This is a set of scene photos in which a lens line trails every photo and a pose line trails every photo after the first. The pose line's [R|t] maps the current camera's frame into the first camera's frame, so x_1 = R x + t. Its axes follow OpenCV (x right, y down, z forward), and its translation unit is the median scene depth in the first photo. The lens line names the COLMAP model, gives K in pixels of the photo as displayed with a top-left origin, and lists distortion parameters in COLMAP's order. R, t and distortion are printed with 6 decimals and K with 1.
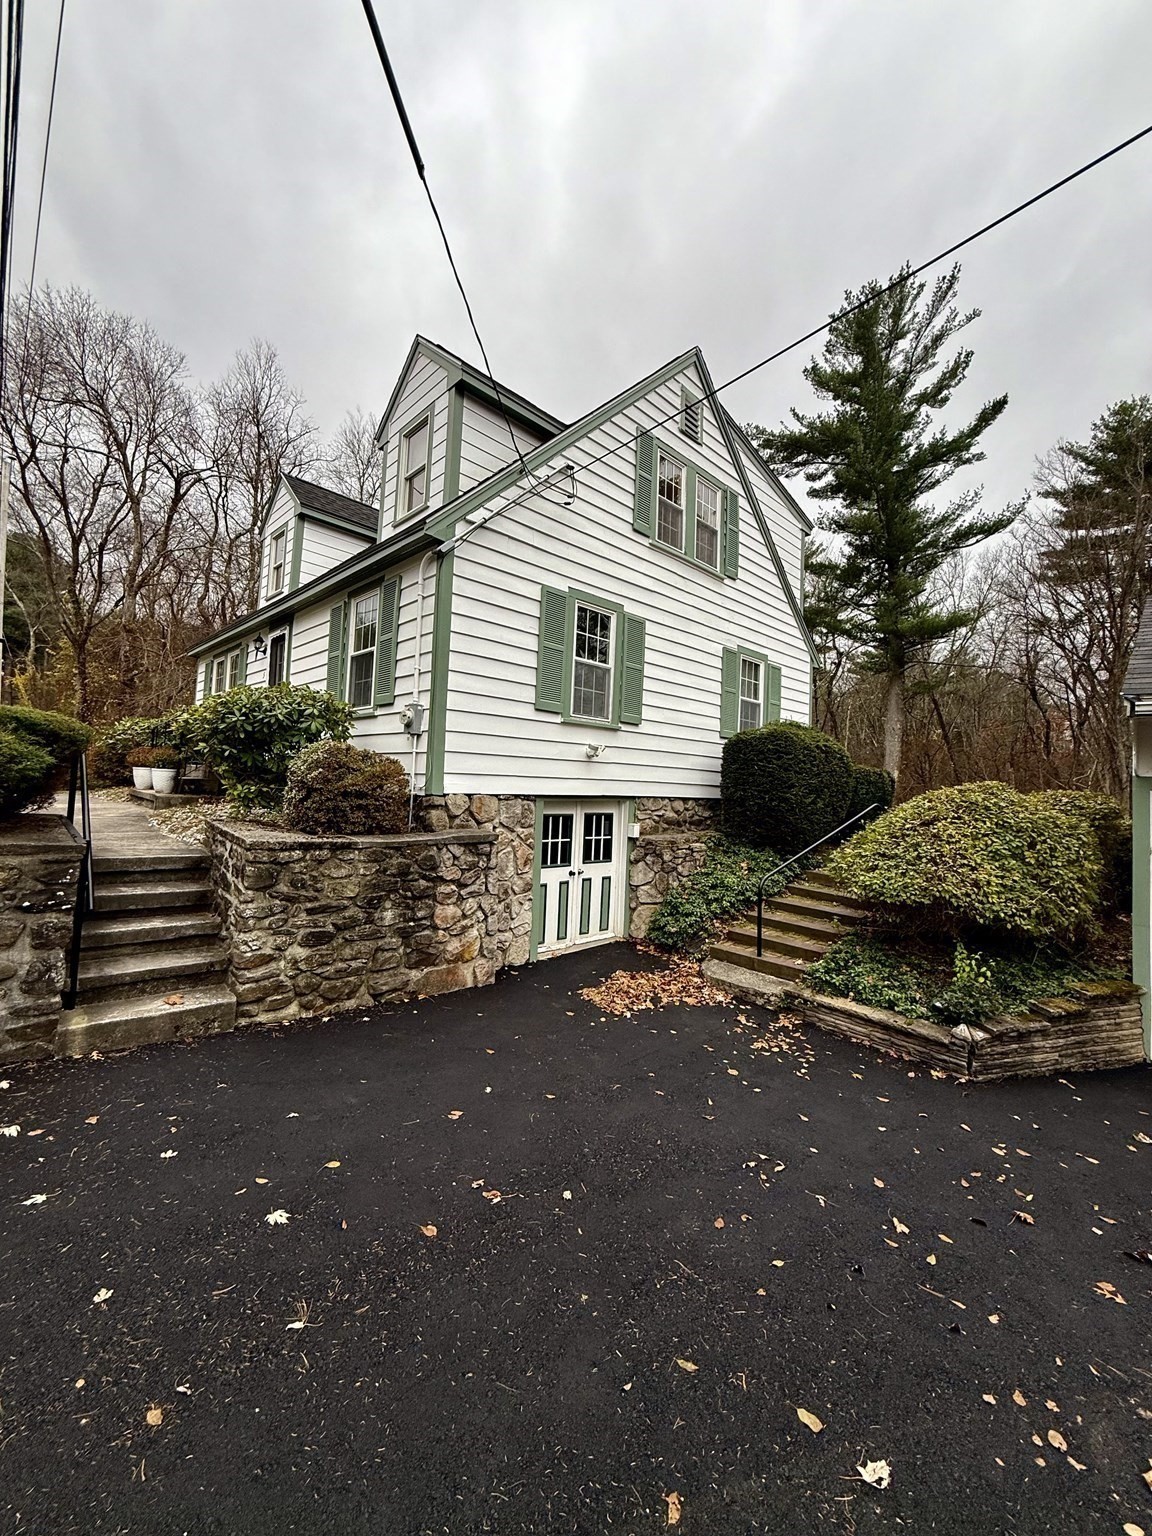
lens RADIAL K [[610.8, 0, 573.8], [0, 610.8, 762.8], [0, 0, 1]] dist [0.001203, 0.000069]
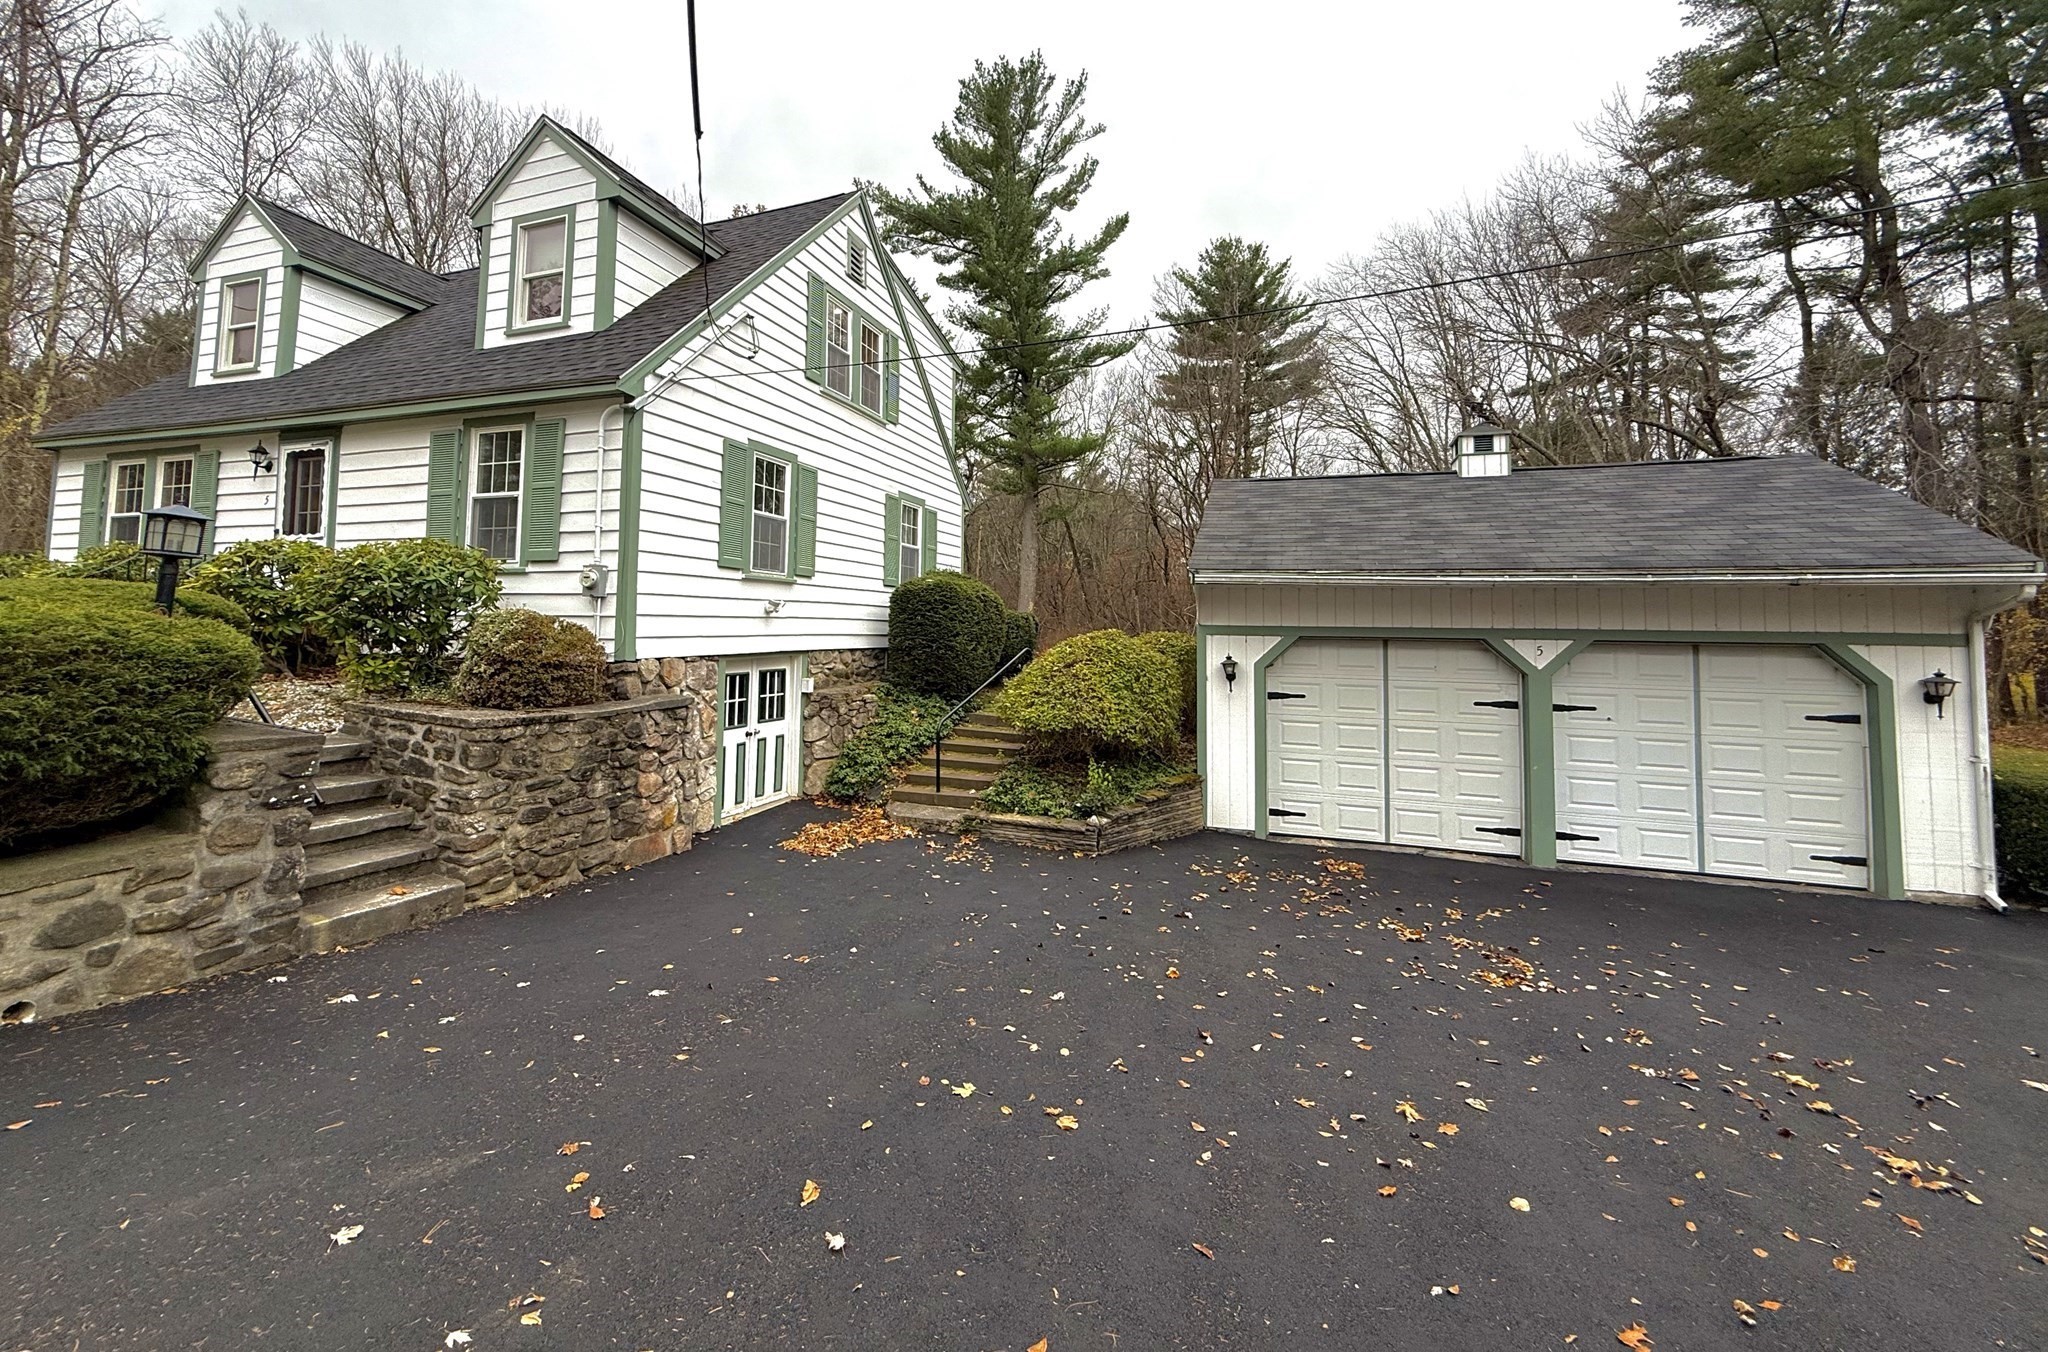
lens RADIAL K [[814.3, 0, 1019.3], [0, 814.3, 583.9], [0, 0, 1]] dist [0.002131, 0.000283]
pose [[0.888262, -0.002928, 0.459329, -0.217930], [0.005106, 0.999981, -0.003499, -0.049300], [-0.459310, 0.005453, 0.888260, -0.341627]]
